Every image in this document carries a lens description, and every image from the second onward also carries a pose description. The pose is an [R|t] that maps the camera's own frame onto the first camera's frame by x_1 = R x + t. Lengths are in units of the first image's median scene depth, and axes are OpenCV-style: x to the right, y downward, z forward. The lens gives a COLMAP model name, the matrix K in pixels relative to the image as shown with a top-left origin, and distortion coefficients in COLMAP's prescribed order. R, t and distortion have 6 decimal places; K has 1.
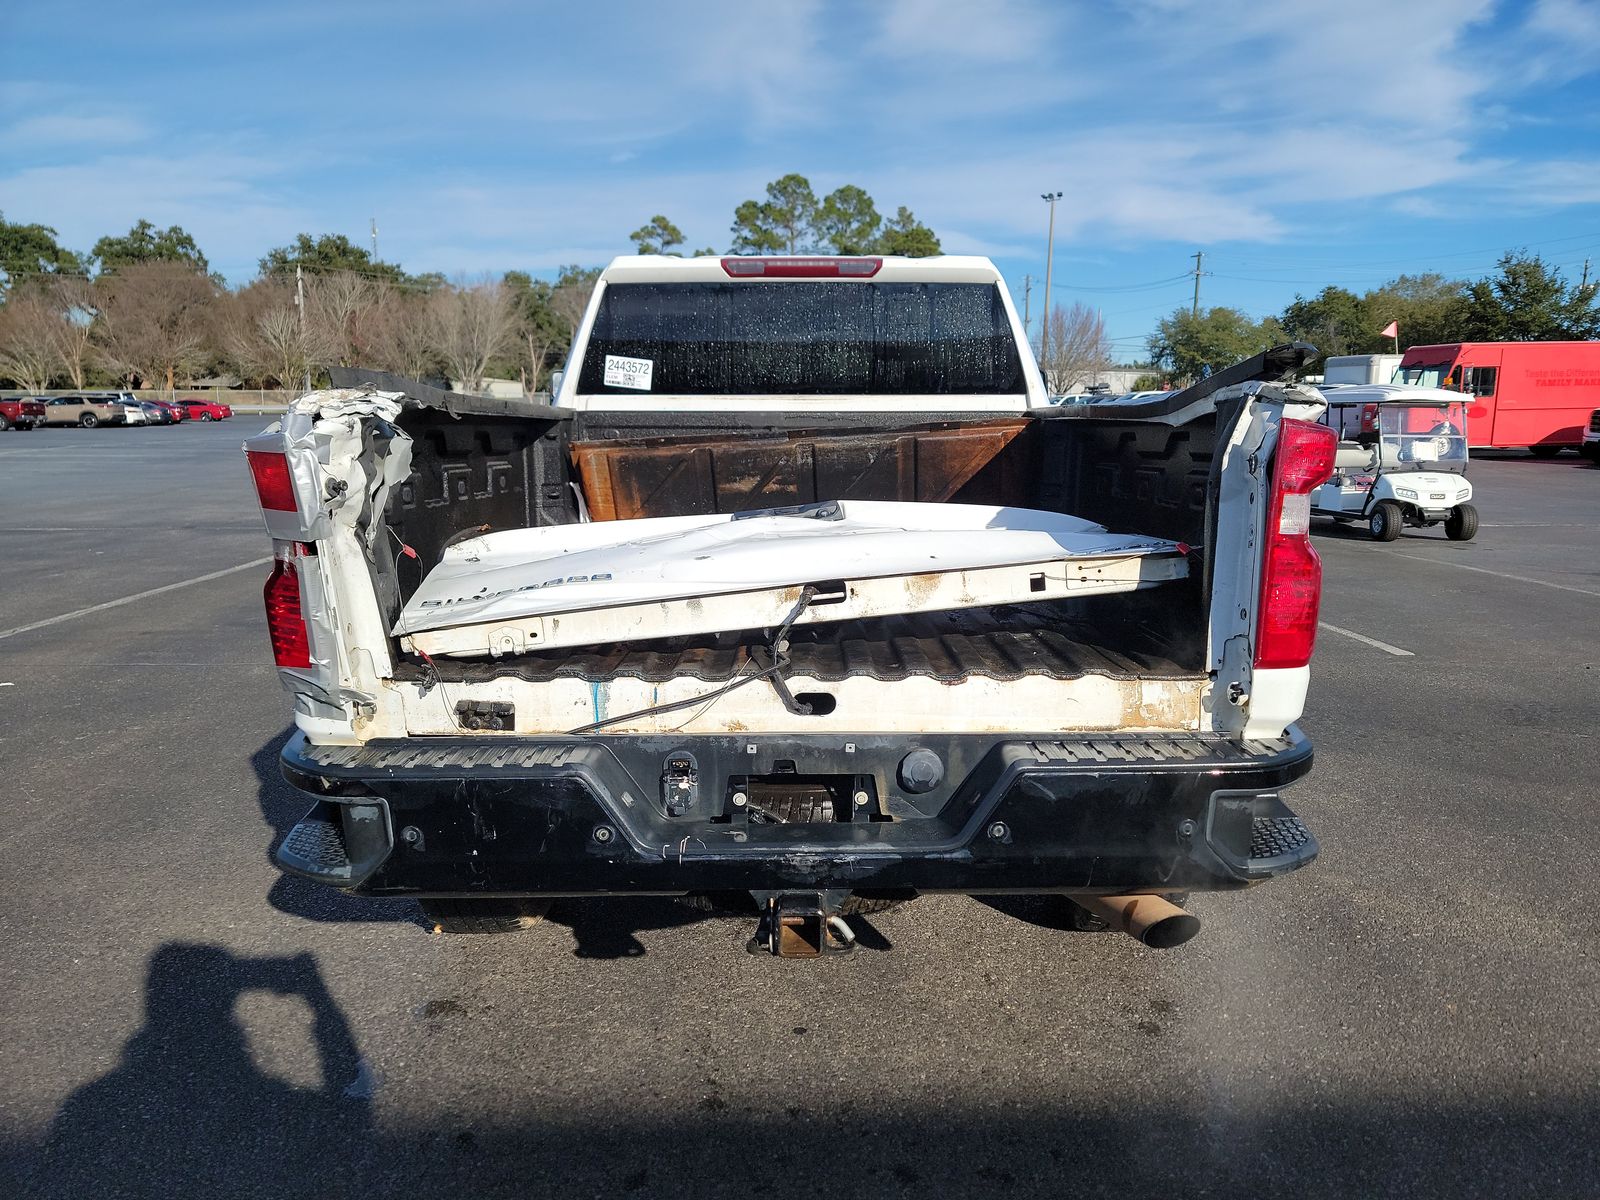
lens RADIAL K [[1103.0, 0, 796.1], [0, 1103.0, 631.5], [0, 0, 1]] dist [0.066718, -0.052632]
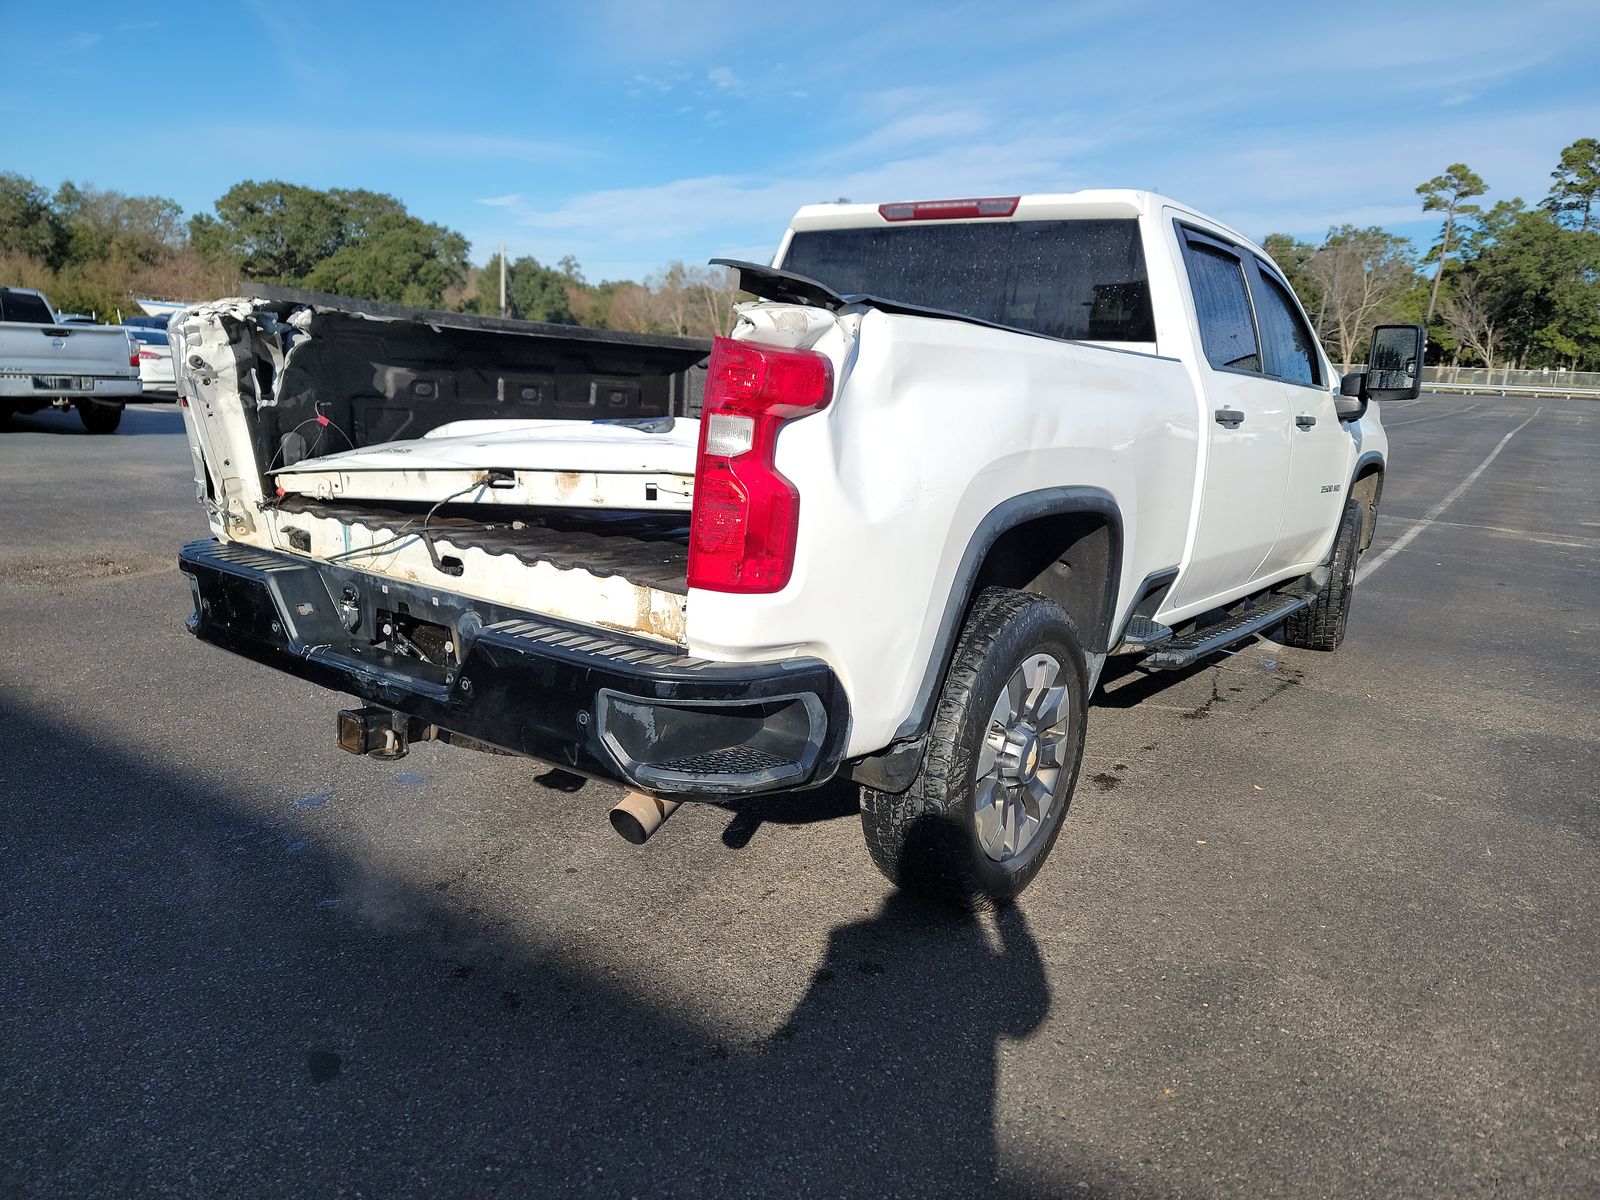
lens RADIAL K [[1090.9, 0, 801.2], [0, 1090.9, 609.2], [0, 0, 1]] dist [0.065271, -0.052814]
pose [[0.807499, 0.166489, -0.565886, 0.957234], [-0.159891, 0.985205, 0.061698, -0.021340], [0.567785, 0.040659, 0.822172, 0.221771]]
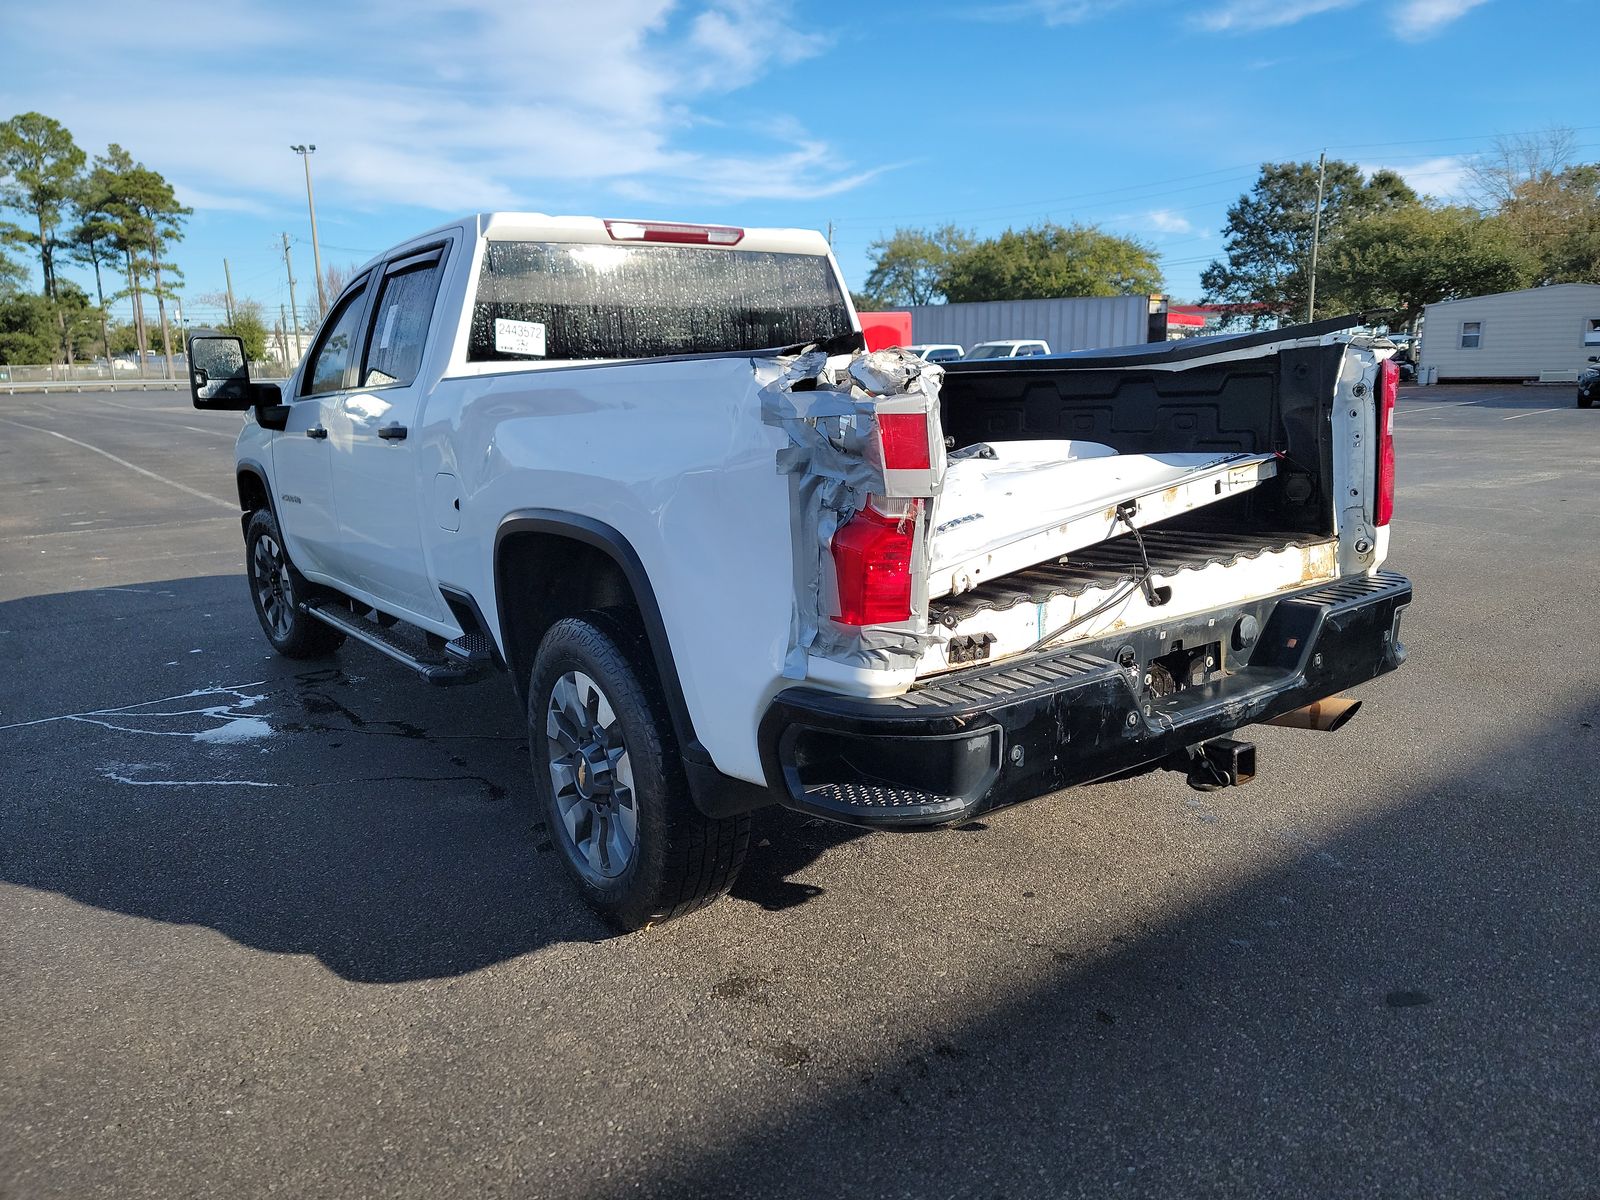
lens RADIAL K [[1122.4, 0, 800.0], [0, 1122.4, 600.0], [0, 0, 1]] dist [0.065932, -0.057977]
pose [[0.814905, -0.140452, 0.562319, -0.980914], [0.141536, 0.989045, 0.041925, -0.038922], [-0.562047, 0.045423, 0.825857, 0.166868]]
